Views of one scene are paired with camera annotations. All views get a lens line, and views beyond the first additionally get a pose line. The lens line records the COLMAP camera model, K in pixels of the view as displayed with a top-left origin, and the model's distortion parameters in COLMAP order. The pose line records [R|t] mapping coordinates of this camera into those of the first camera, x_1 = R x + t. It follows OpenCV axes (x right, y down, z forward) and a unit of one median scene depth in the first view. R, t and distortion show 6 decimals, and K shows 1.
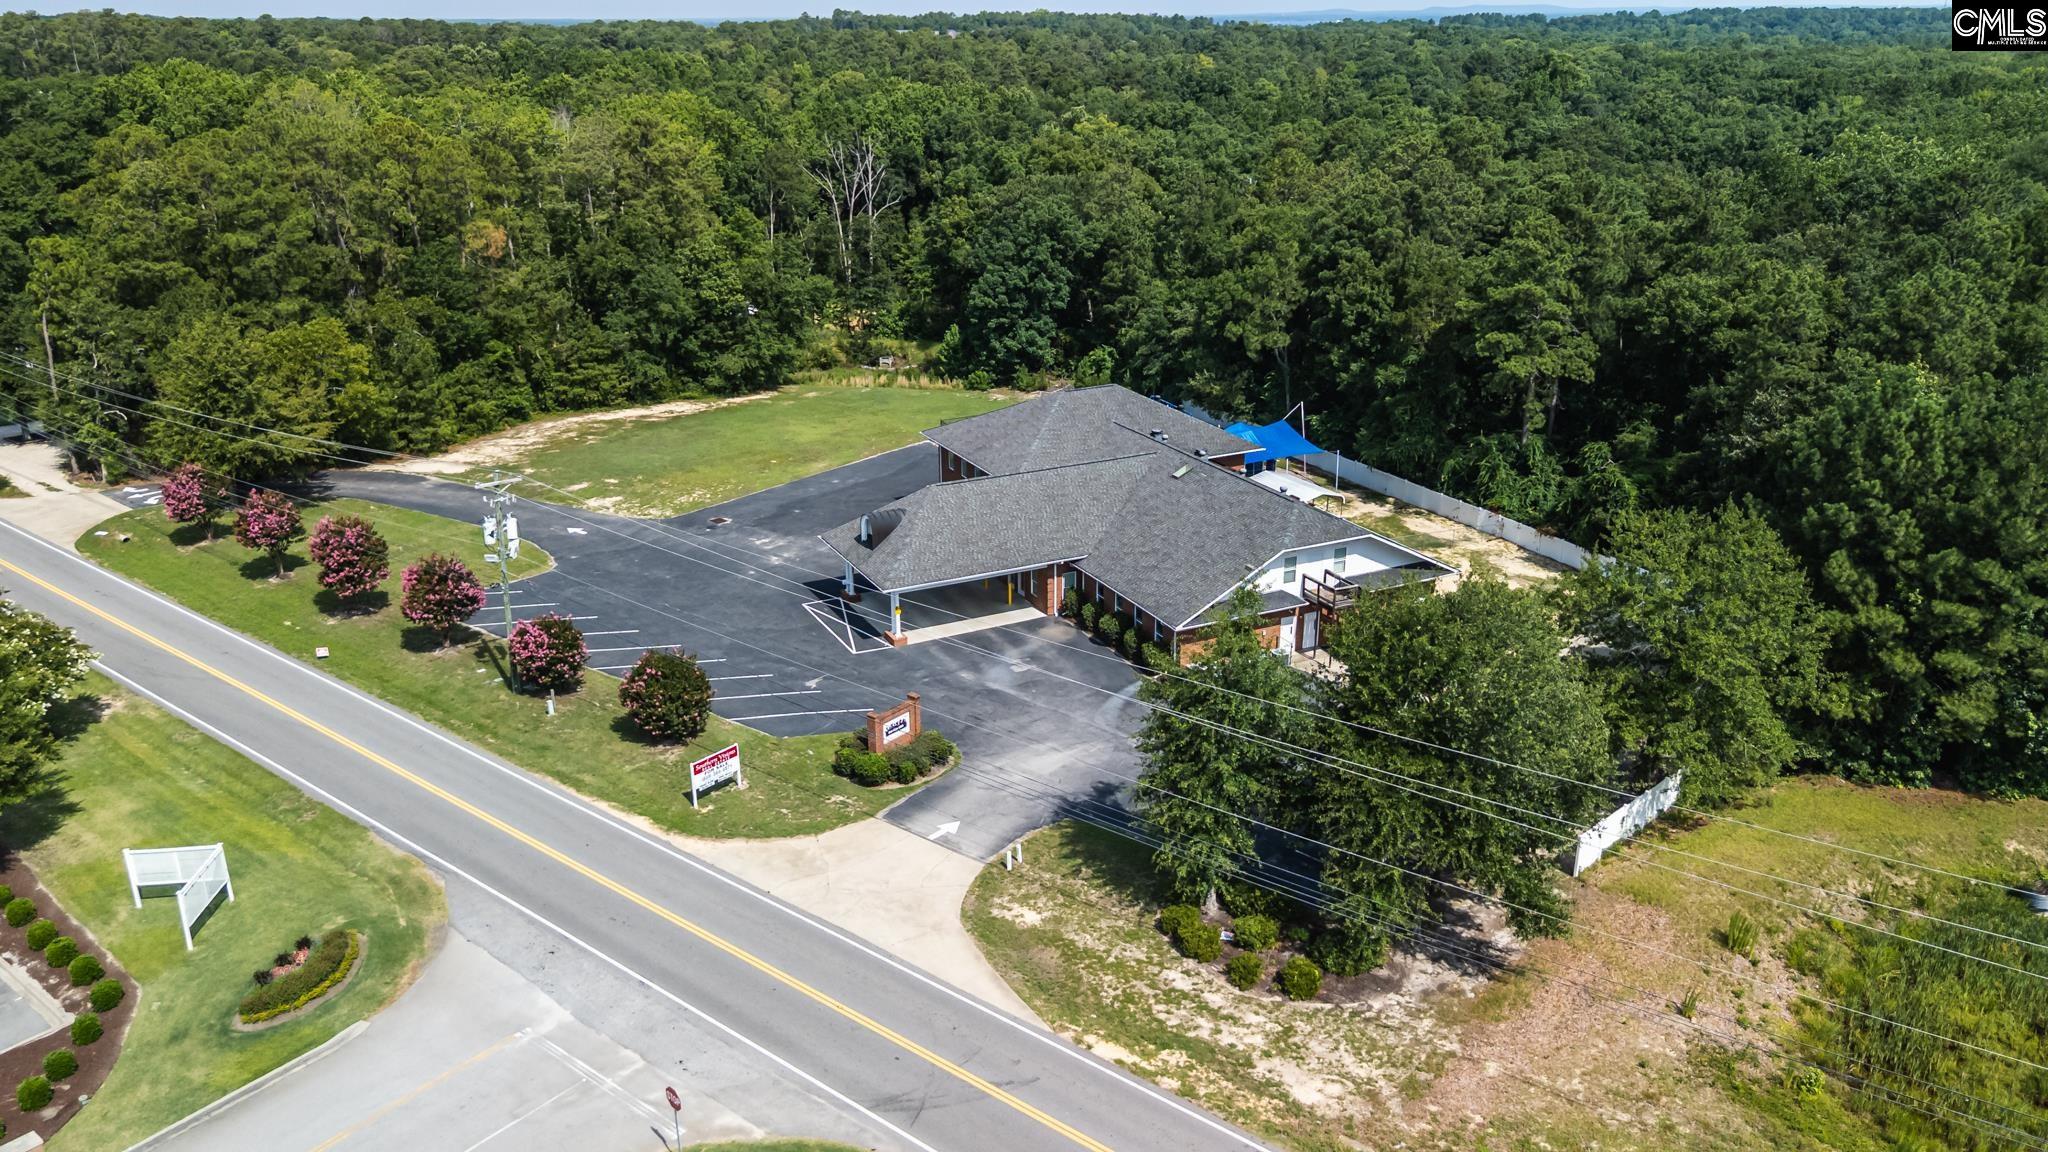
lens RADIAL K [[1511.0, 0, 1024.0], [0, 1511.0, 576.0], [0, 0, 1]] dist [0.091737, -0.096868]
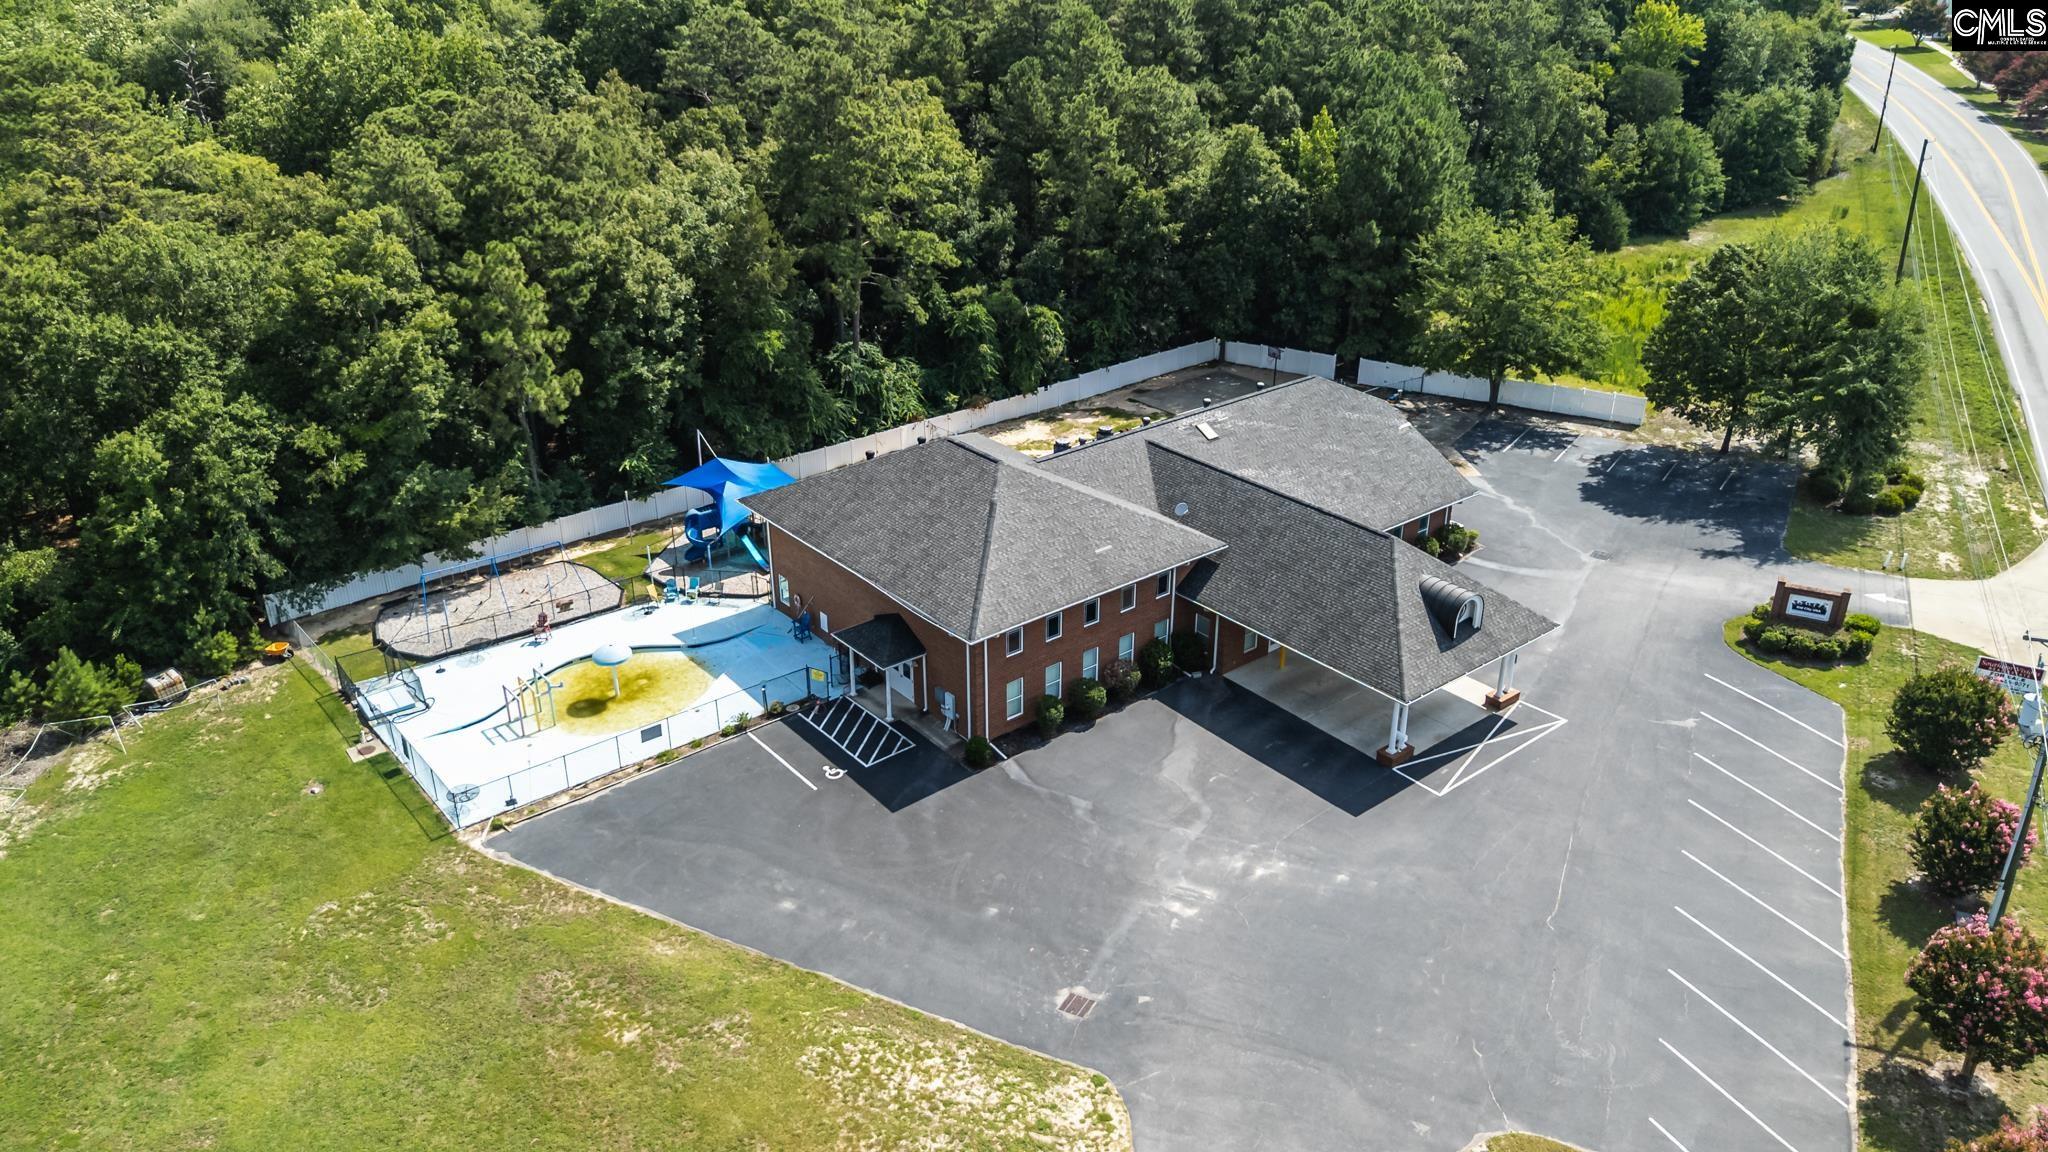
lens RADIAL K [[1510.8, 0, 1019.1], [0, 1510.8, 578.6], [0, 0, 1]] dist [0.072227, -0.059420]
pose [[-0.217989, -0.423616, 0.879221, -0.526760], [0.341679, 0.810746, 0.475338, -0.354865], [-0.914186, 0.404030, -0.031993, 0.922745]]
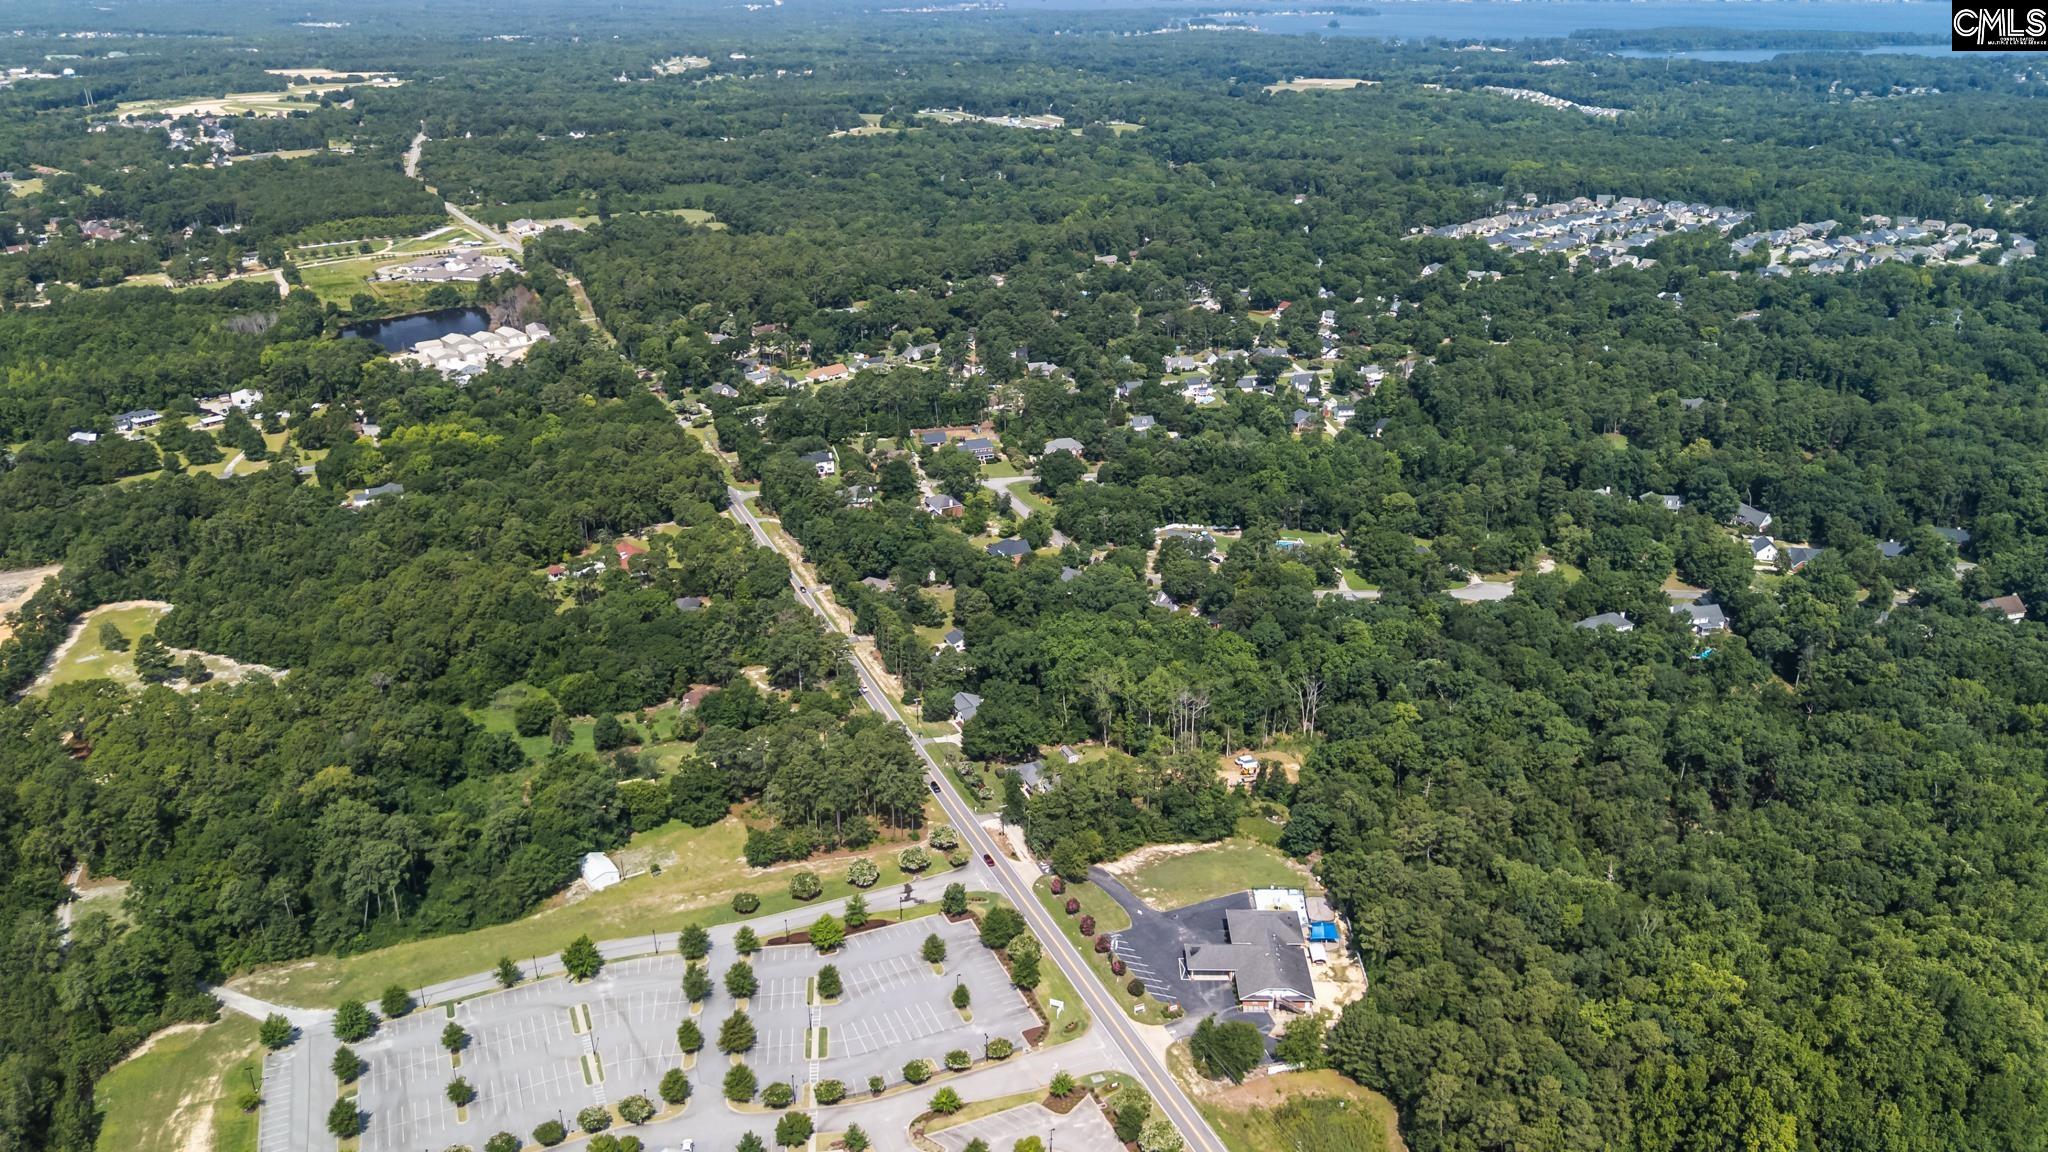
lens RADIAL K [[1511.0, 0, 1024.0], [0, 1511.0, 576.0], [0, 0, 1]] dist [0.091737, -0.096868]
pose [[0.883860, 0.173869, -0.434235, 0.932261], [-0.156499, 0.984768, 0.075760, -1.059505], [0.440794, 0.000996, 0.897608, -2.493369]]
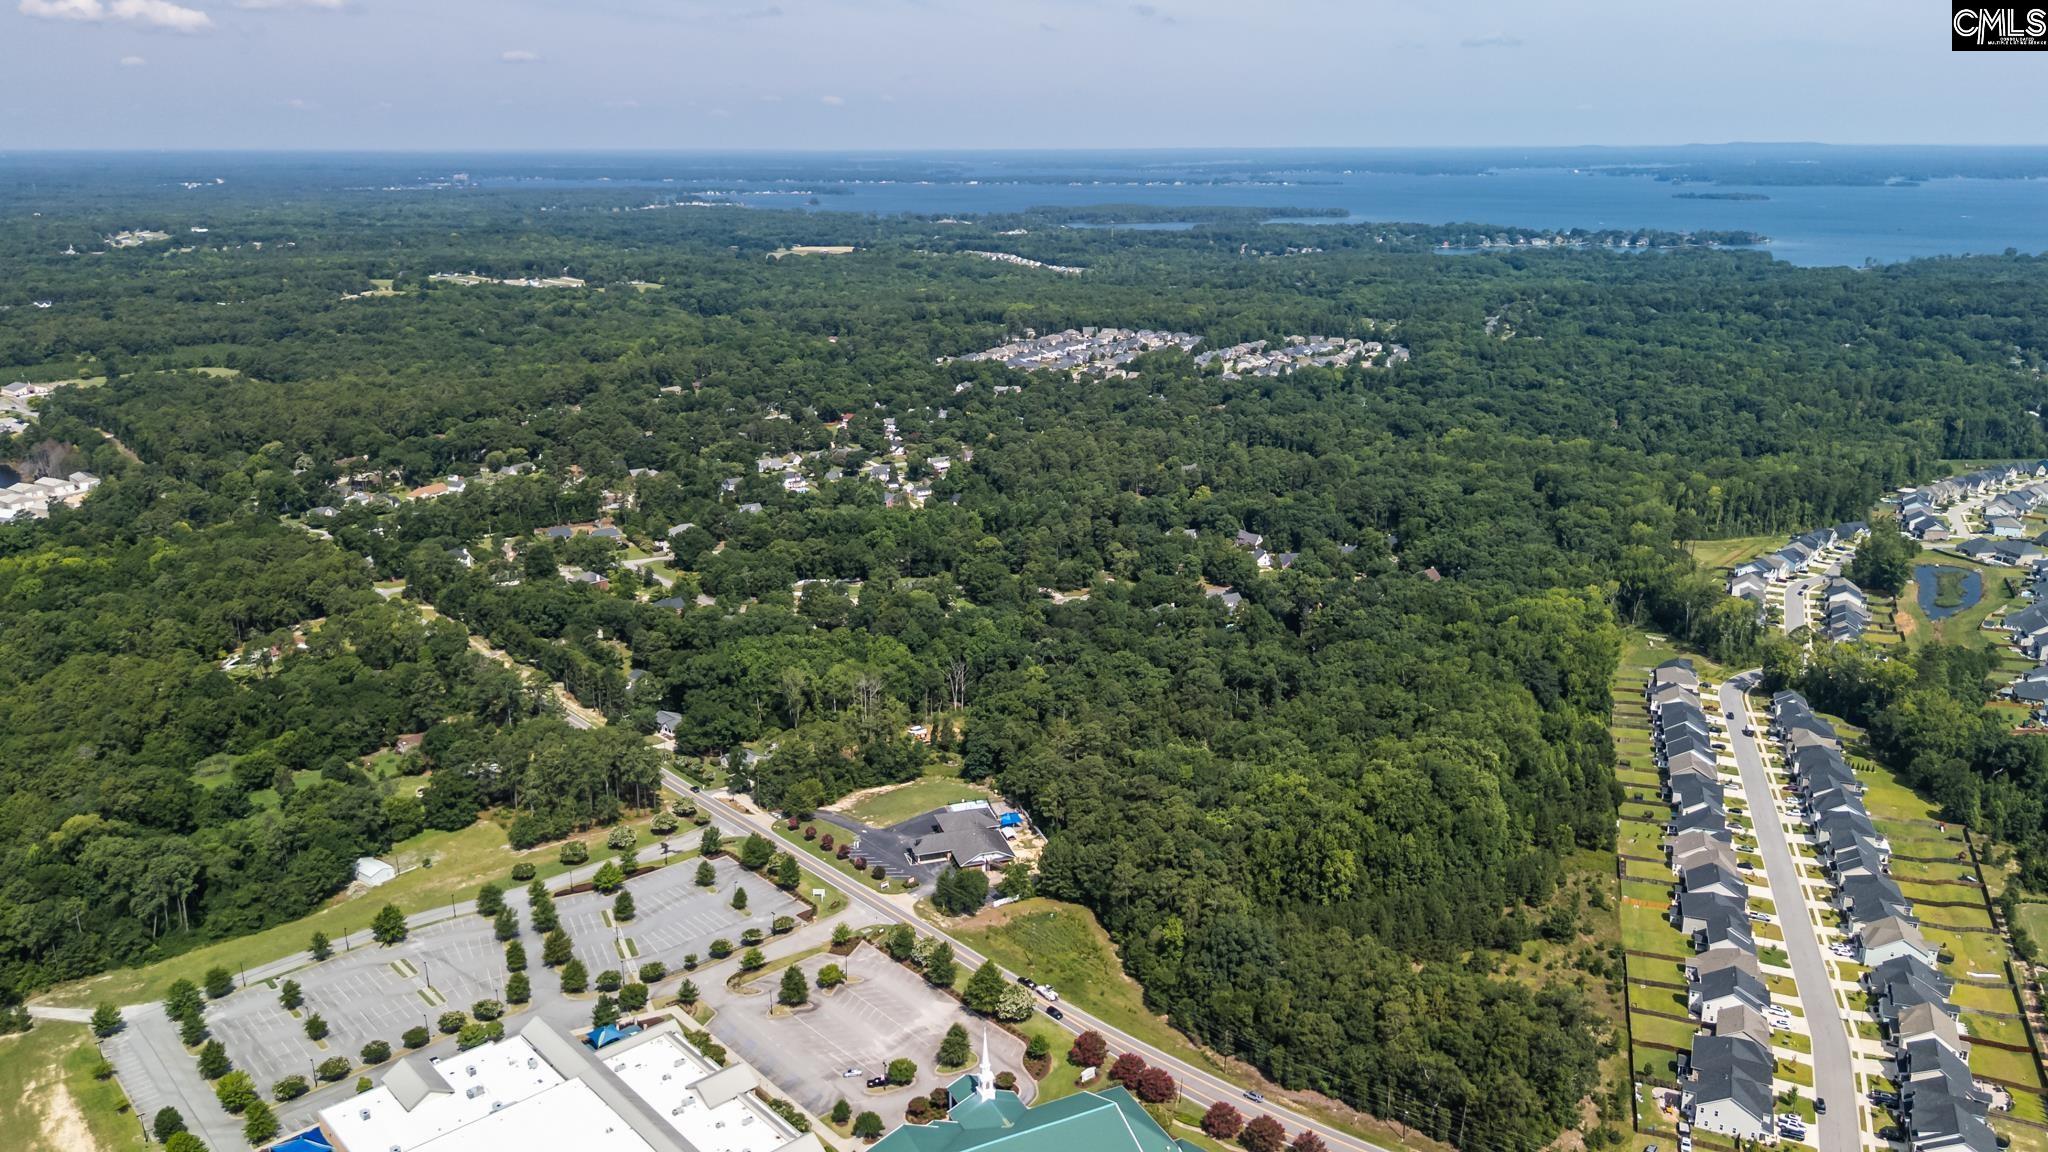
lens RADIAL K [[1510.8, 0, 1019.1], [0, 1510.8, 578.6], [0, 0, 1]] dist [0.072227, -0.059420]
pose [[0.986913, 0.047021, -0.154248, 0.841496], [-0.057401, 0.996327, -0.063543, -0.515287], [0.150694, 0.071565, 0.985987, -3.499441]]
